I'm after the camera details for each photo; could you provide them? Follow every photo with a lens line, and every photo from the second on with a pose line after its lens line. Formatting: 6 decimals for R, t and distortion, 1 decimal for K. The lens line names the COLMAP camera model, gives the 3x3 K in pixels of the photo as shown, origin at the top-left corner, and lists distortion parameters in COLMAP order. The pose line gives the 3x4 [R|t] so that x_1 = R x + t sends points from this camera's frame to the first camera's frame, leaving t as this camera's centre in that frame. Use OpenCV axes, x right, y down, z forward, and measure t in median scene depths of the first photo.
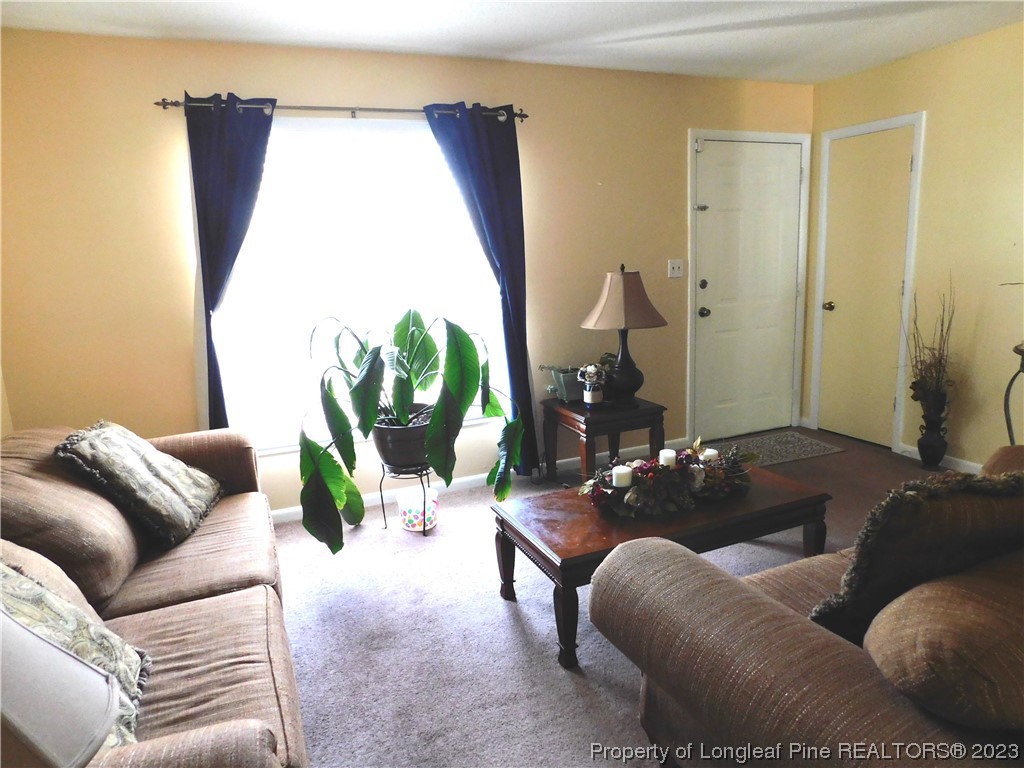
lens RADIAL K [[672.4, 0, 514.0], [0, 672.4, 380.8], [0, 0, 1]] dist [-0.052767, 0.018563]
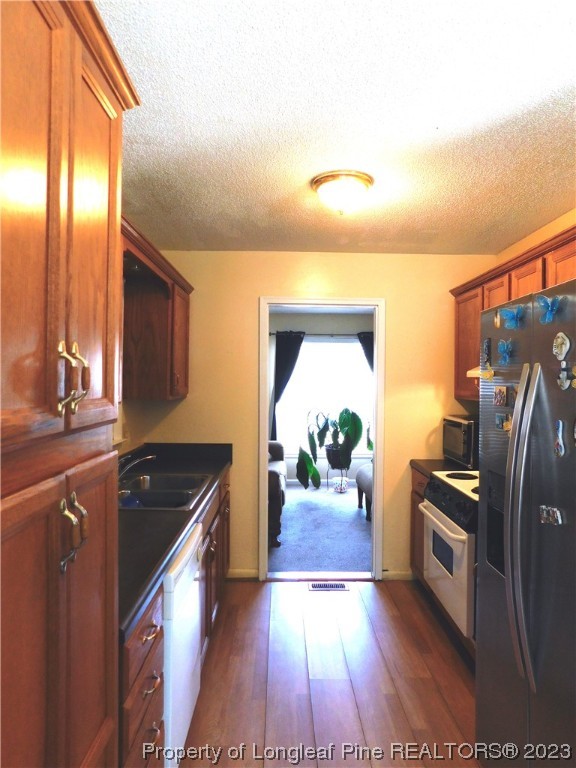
lens RADIAL K [[504.3, 0, 287.9], [0, 504.3, 384.3], [0, 0, 1]] dist [-0.052767, 0.018563]
pose [[0.923826, 0.054635, -0.378894, 0.427788], [-0.123795, 0.979219, -0.160639, 0.167680], [0.362244, 0.195307, 0.911392, -1.015013]]
